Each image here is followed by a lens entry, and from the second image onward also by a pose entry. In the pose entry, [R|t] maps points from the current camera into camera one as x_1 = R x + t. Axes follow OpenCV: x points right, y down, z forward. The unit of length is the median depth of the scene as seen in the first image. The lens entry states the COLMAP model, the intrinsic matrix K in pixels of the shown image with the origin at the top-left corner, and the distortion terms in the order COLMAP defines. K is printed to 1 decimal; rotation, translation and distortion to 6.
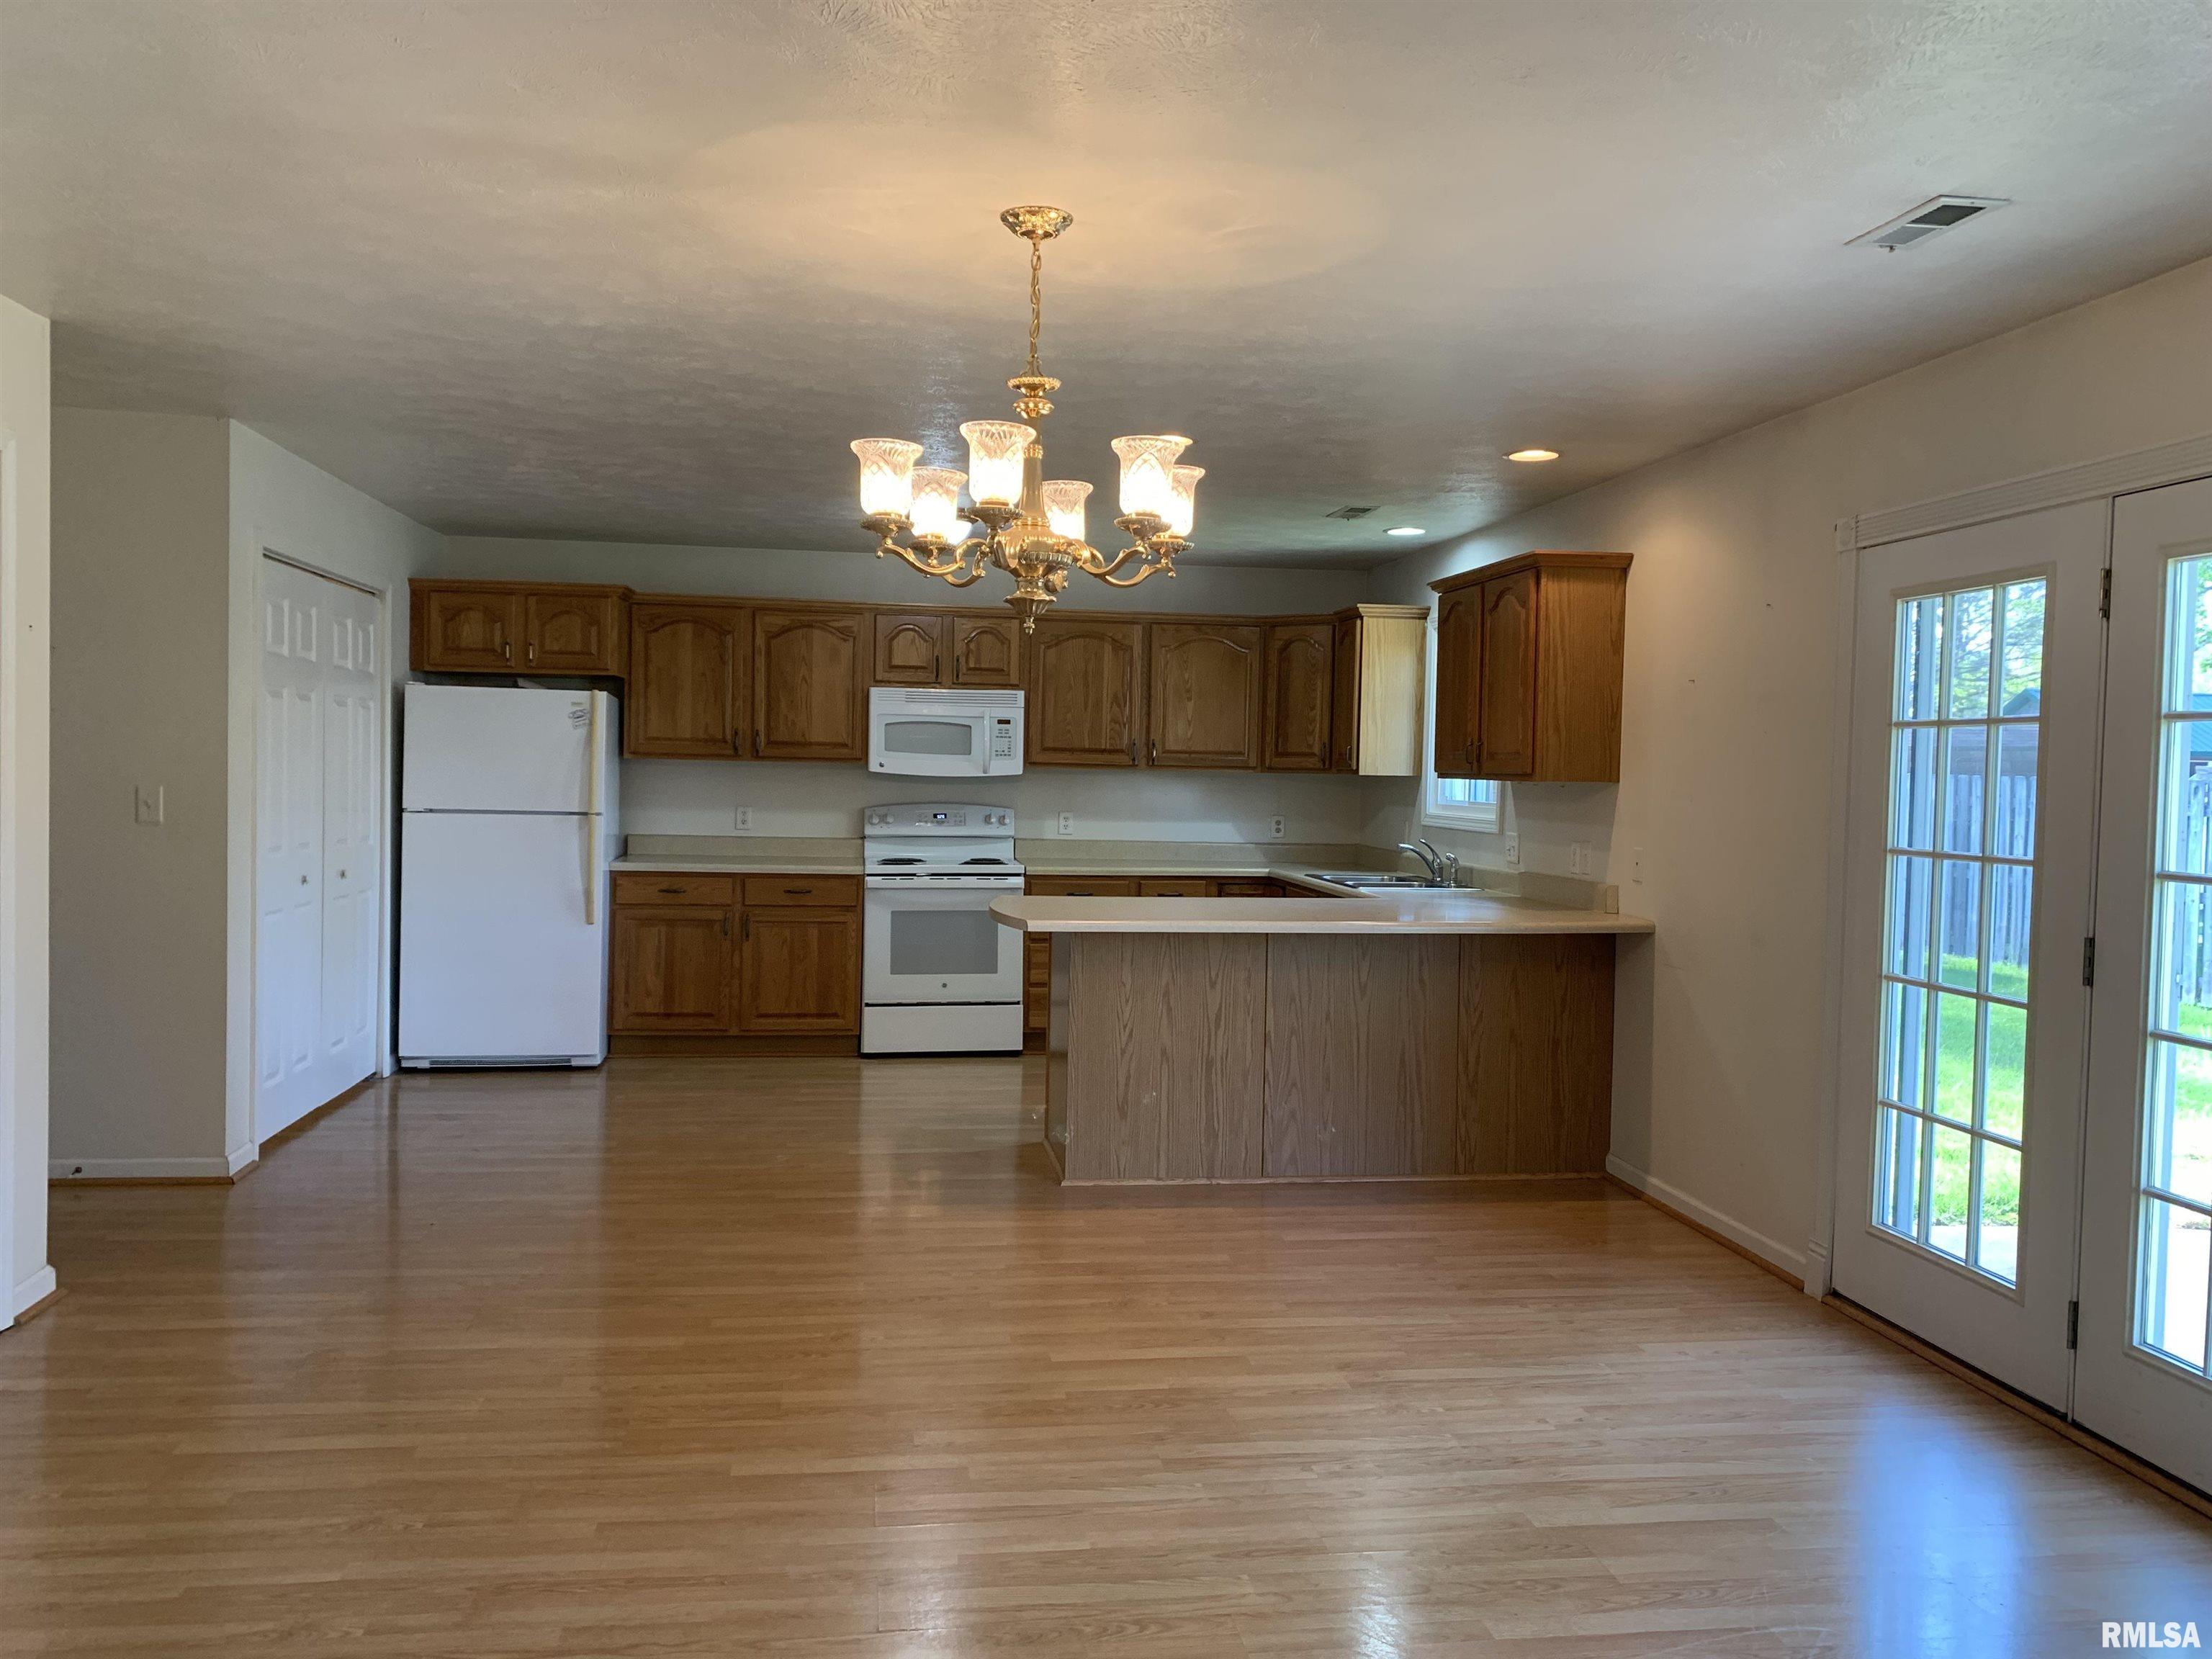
lens RADIAL K [[1692.9, 0, 1106.0], [0, 1692.9, 829.5], [0, 0, 1]] dist [0.041153, 0.000389]
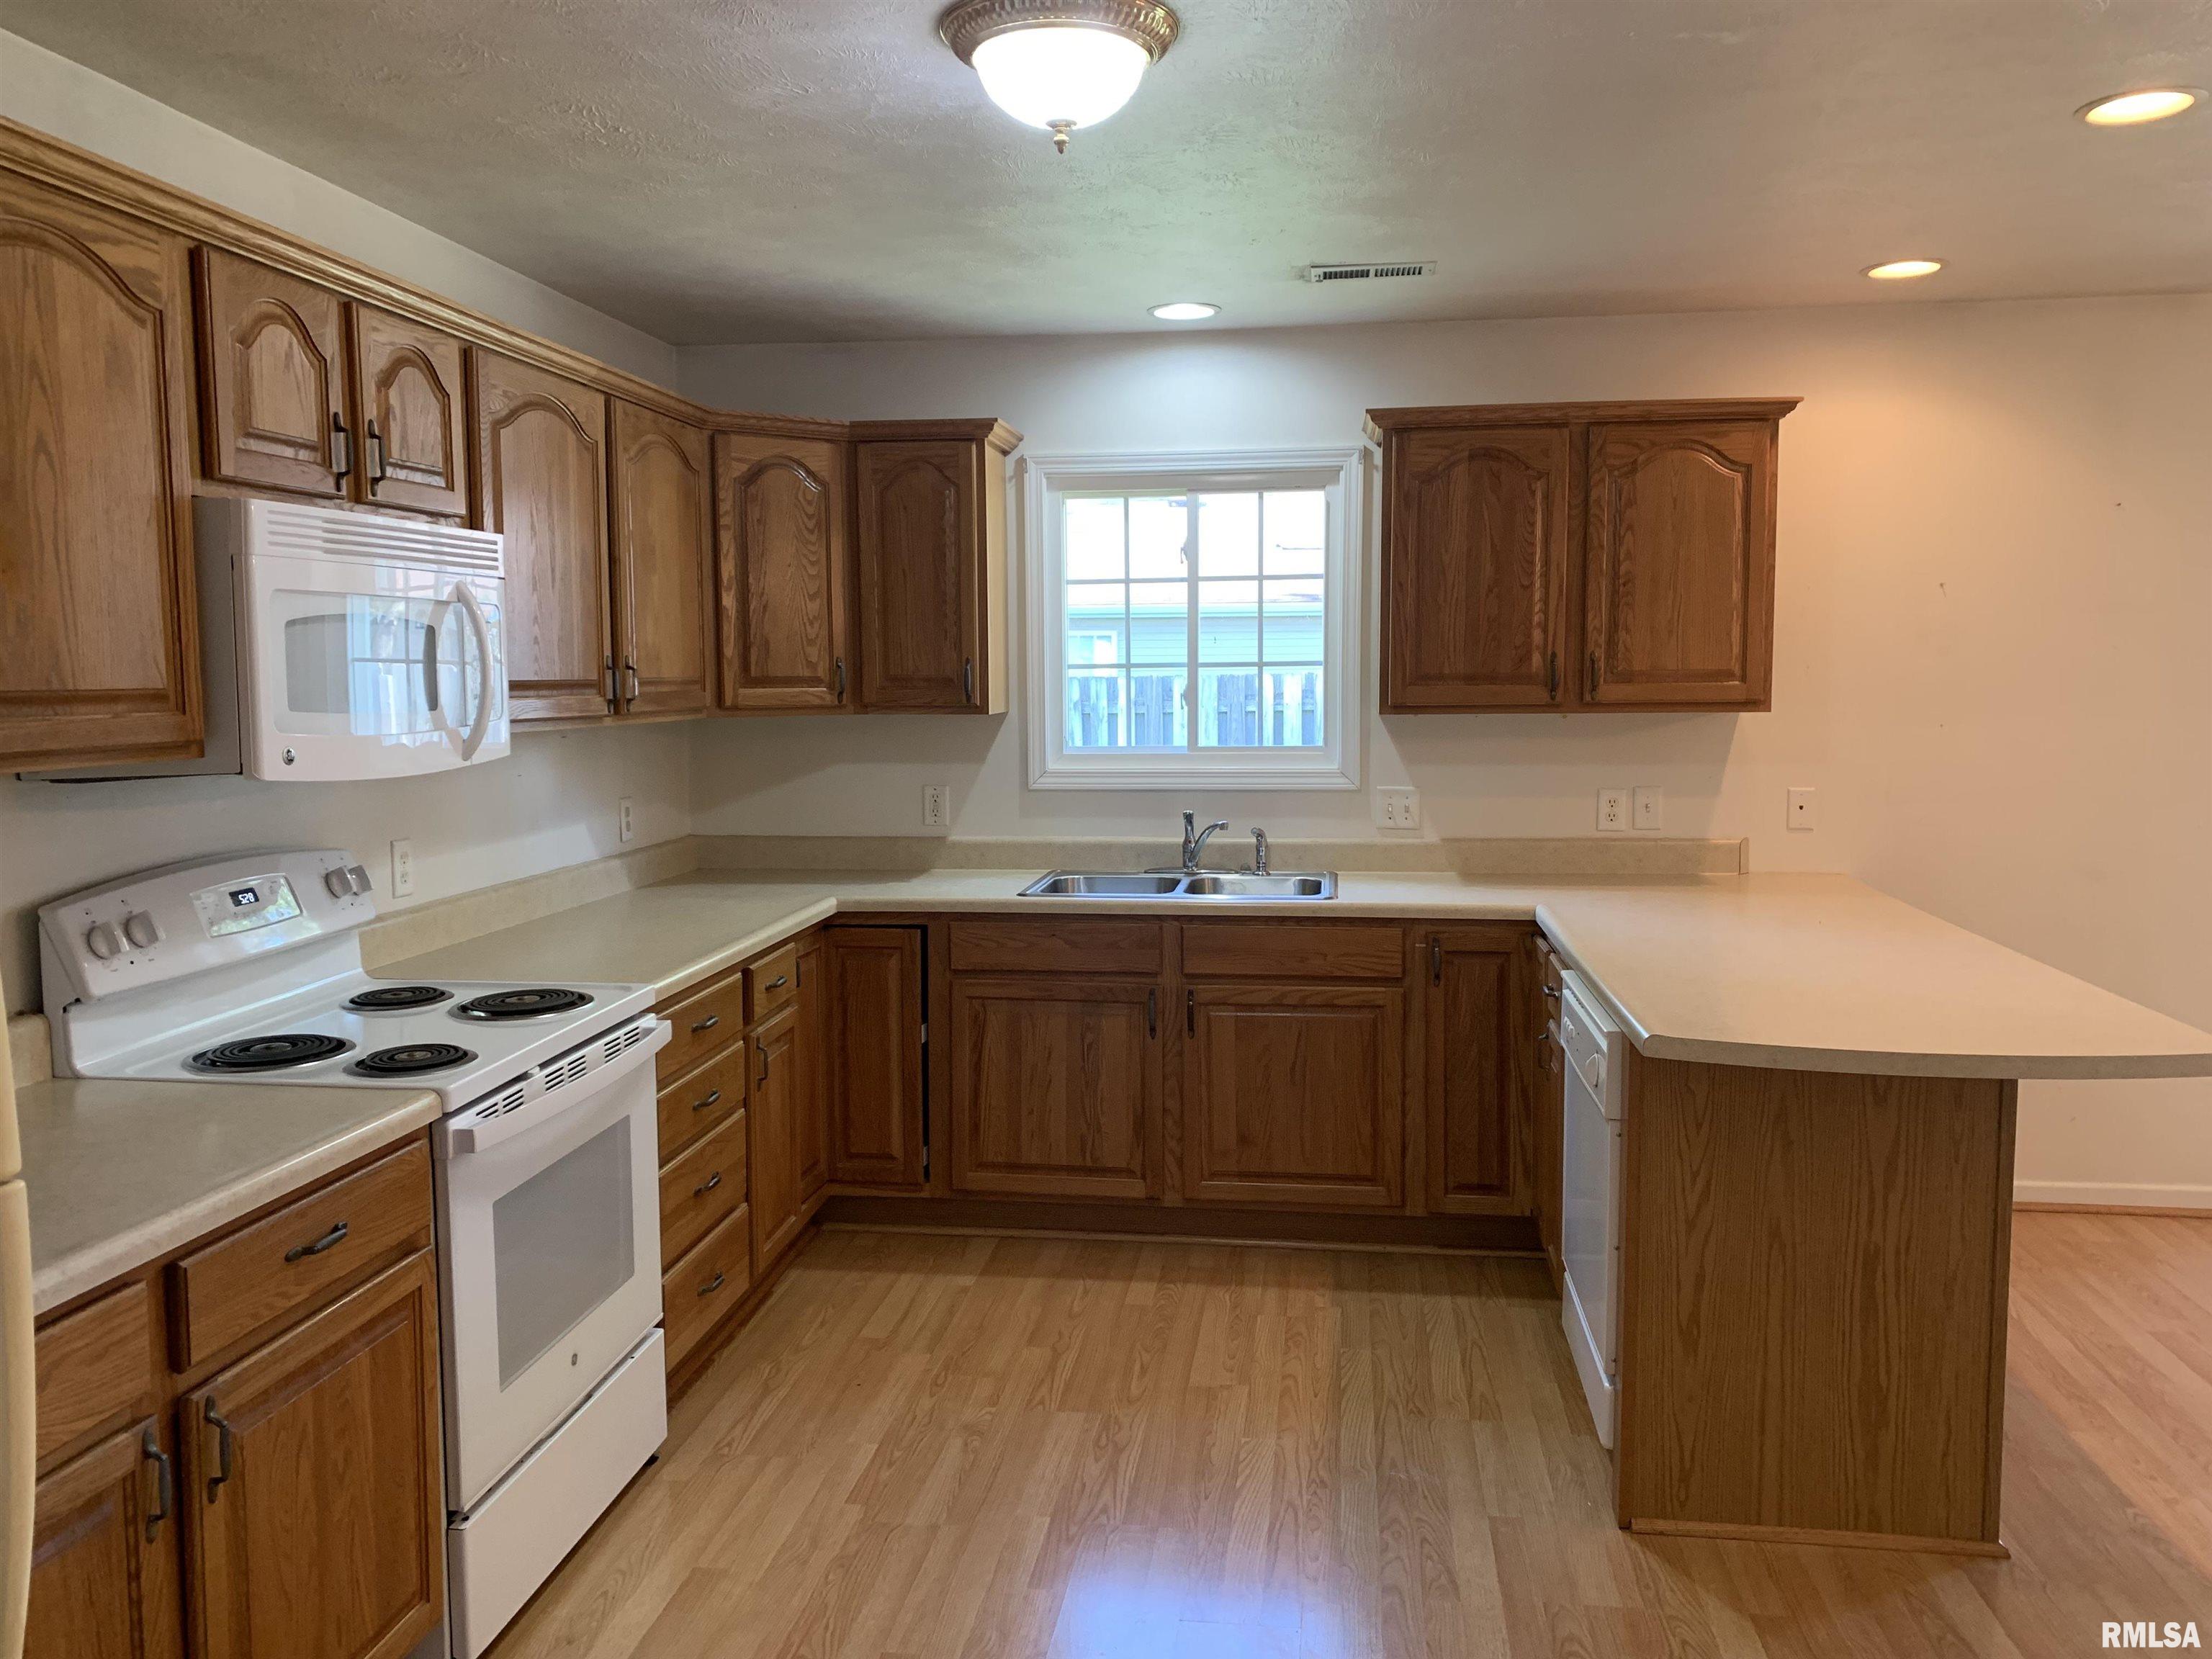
lens RADIAL K [[1692.9, 0, 1106.0], [0, 1692.9, 829.5], [0, 0, 1]] dist [0.041153, 0.000389]
pose [[0.269440, -0.116513, 0.955943, -0.390536], [0.051921, 0.992968, 0.106391, -0.050621], [-0.961617, 0.020967, 0.273594, 0.774420]]
